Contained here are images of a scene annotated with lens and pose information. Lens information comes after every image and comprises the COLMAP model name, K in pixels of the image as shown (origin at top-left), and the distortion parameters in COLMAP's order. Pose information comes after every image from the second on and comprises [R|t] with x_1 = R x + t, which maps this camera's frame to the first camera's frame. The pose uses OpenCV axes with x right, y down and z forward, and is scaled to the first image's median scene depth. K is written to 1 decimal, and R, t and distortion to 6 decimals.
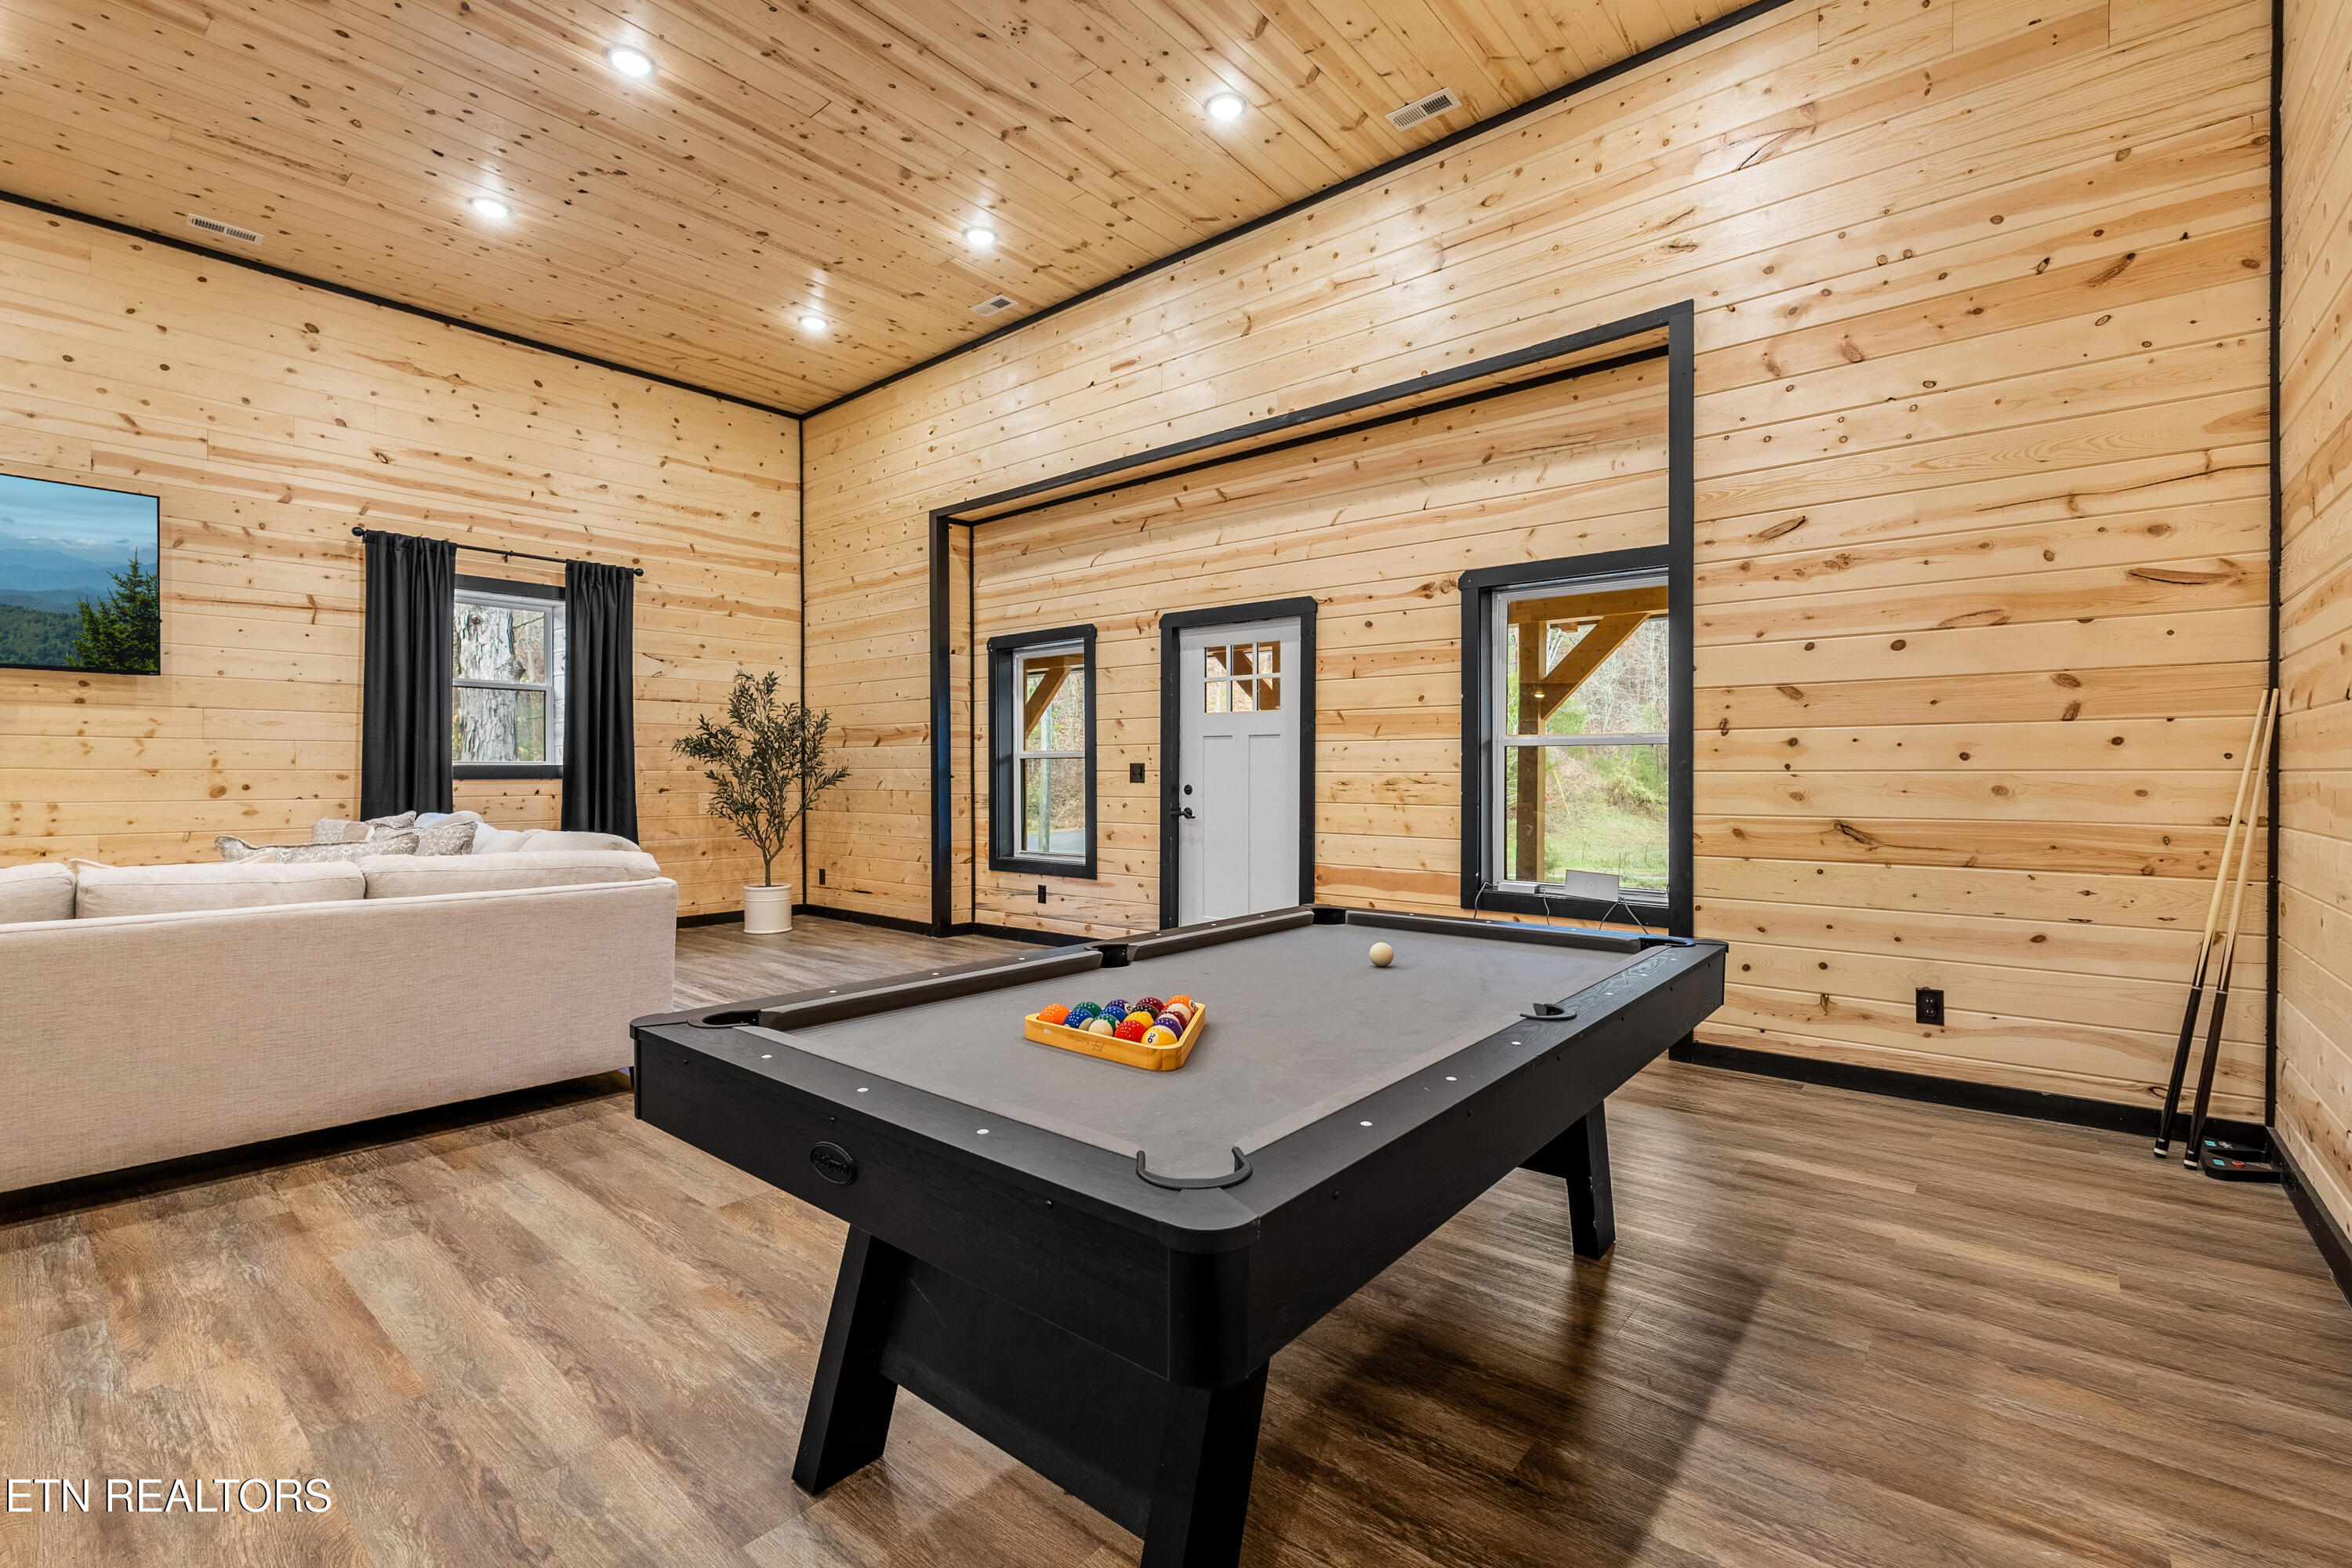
lens RADIAL K [[1035.8, 0, 1167.1], [0, 1035.8, 781.1], [0, 0, 1]] dist [-0.001689, 0.000601]
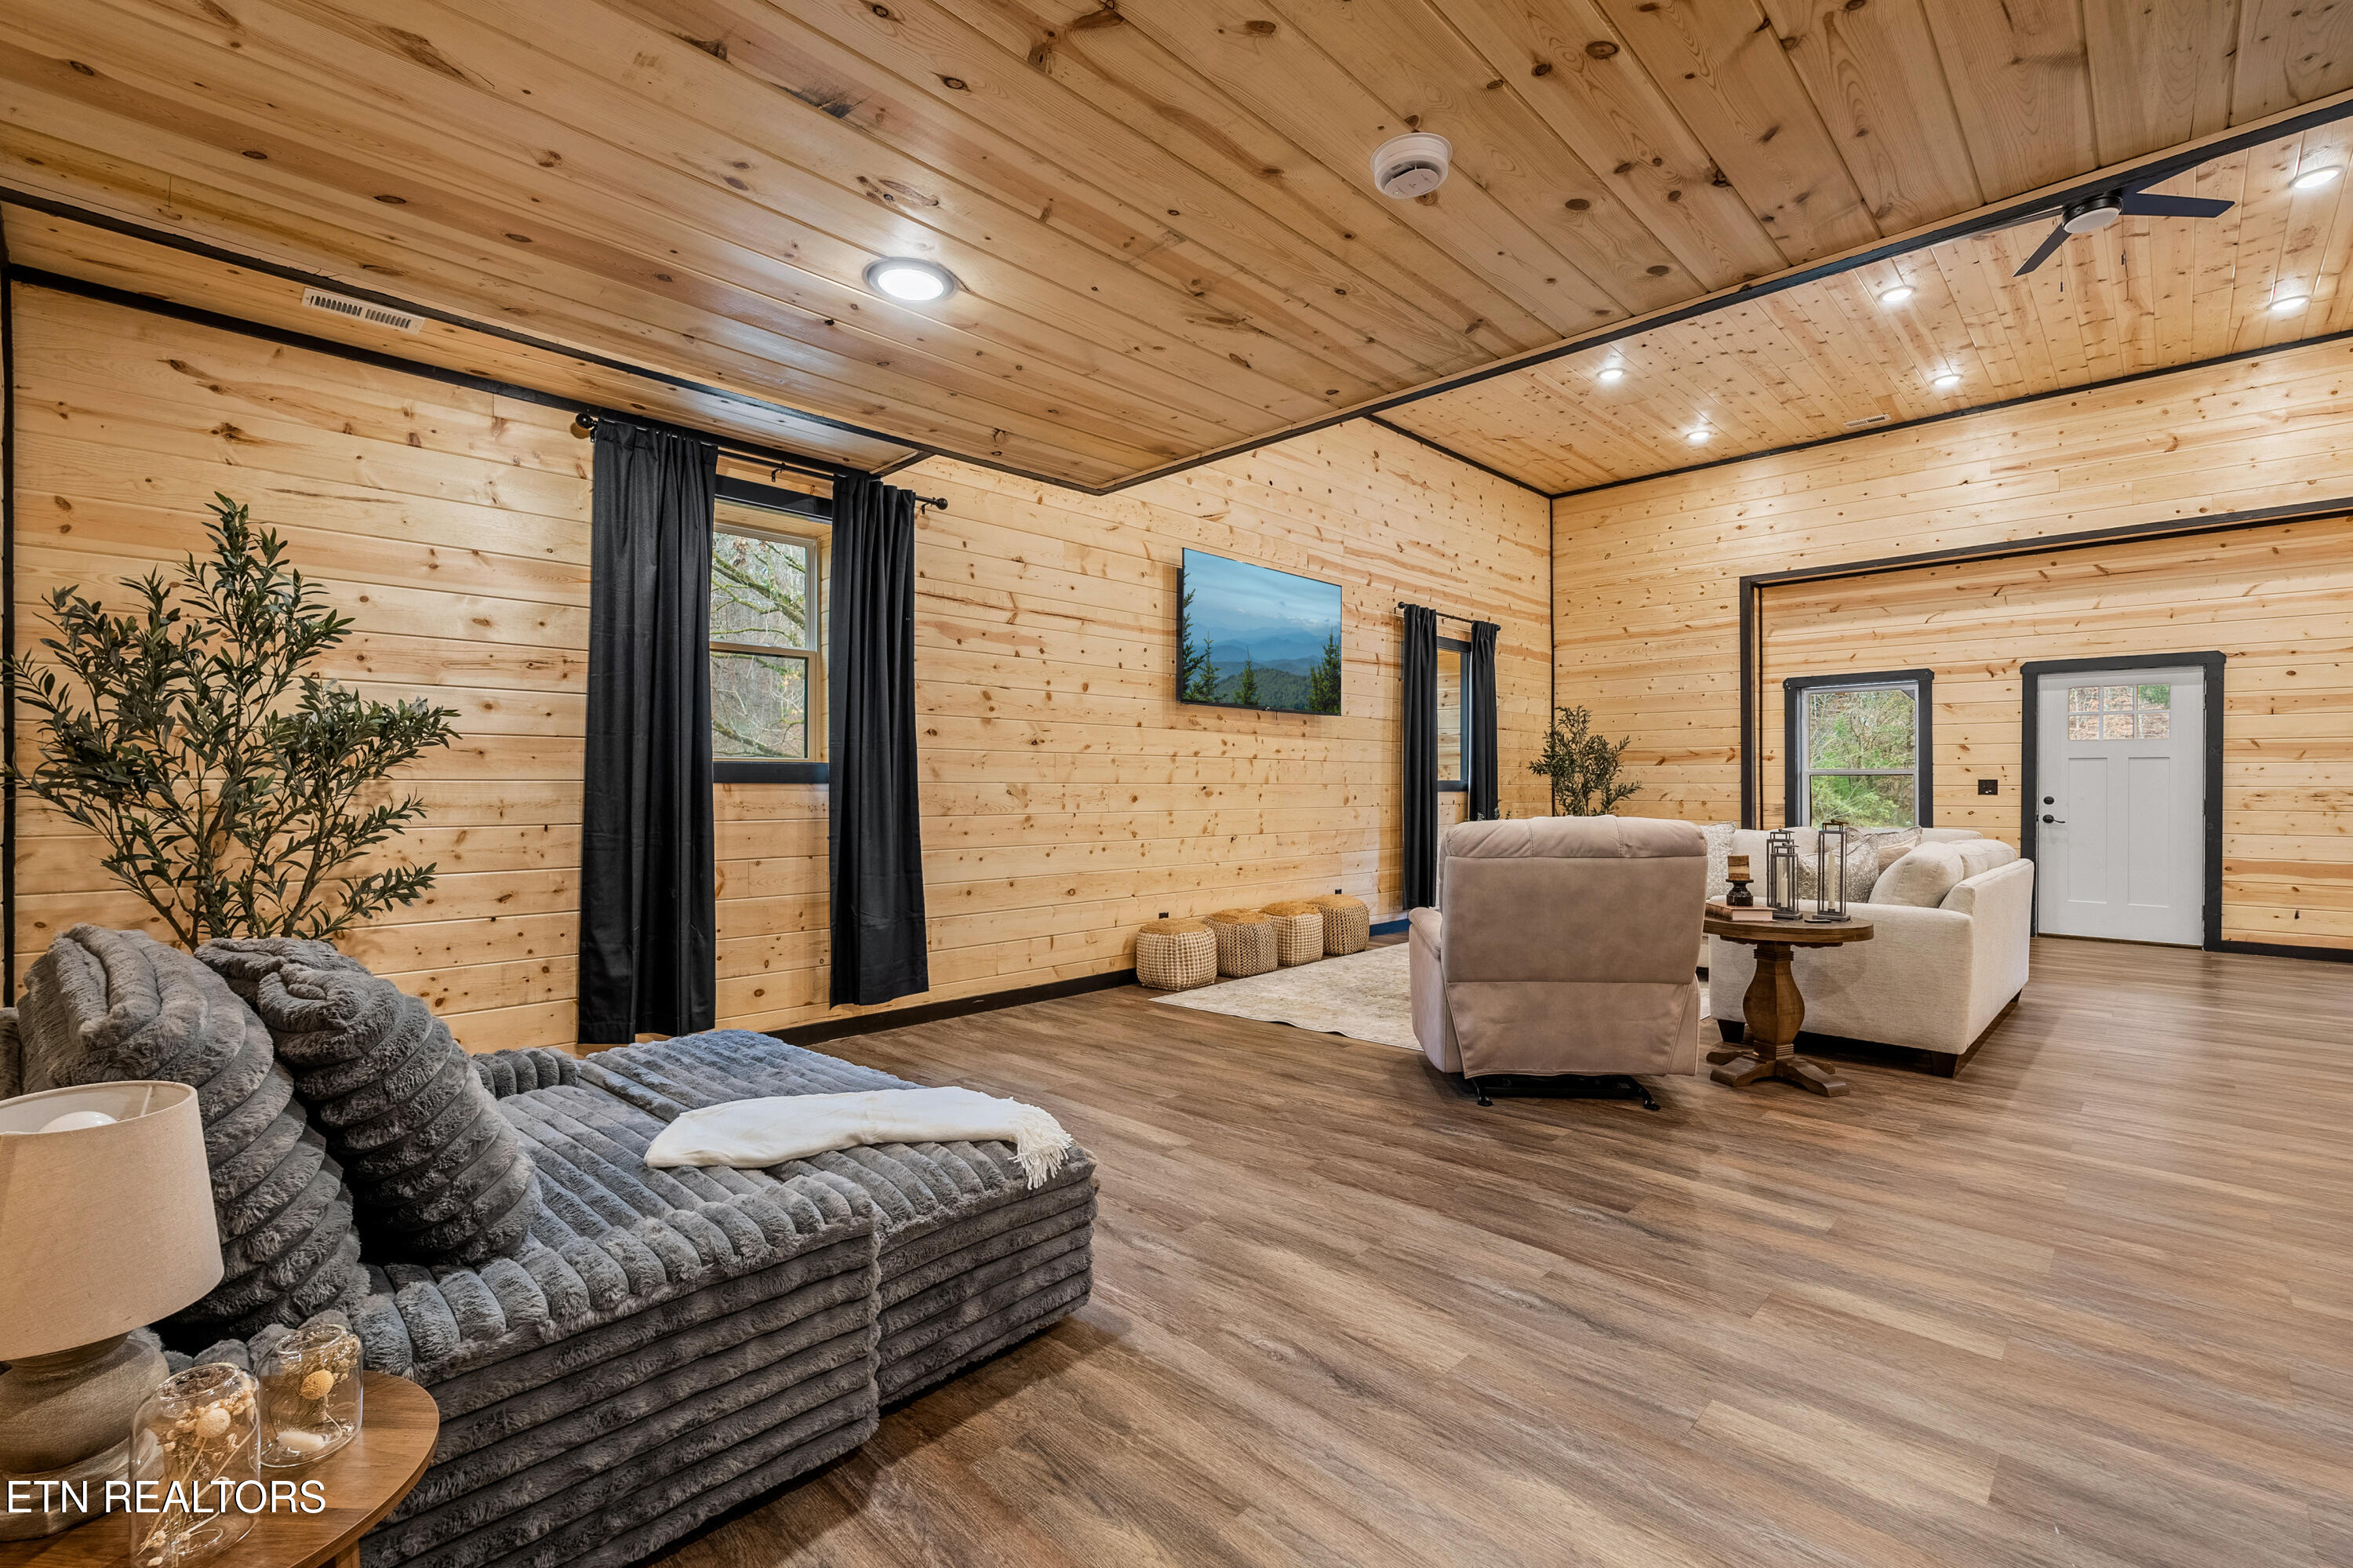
lens RADIAL K [[1036.2, 0, 1174.0], [0, 1036.2, 777.8], [0, 0, 1]] dist [-0.001689, 0.000601]
pose [[0.997633, -0.000020, -0.068764, -0.989542], [-0.001040, 0.999881, -0.015382, 0.001128], [0.068757, 0.015417, 0.997514, -0.344923]]
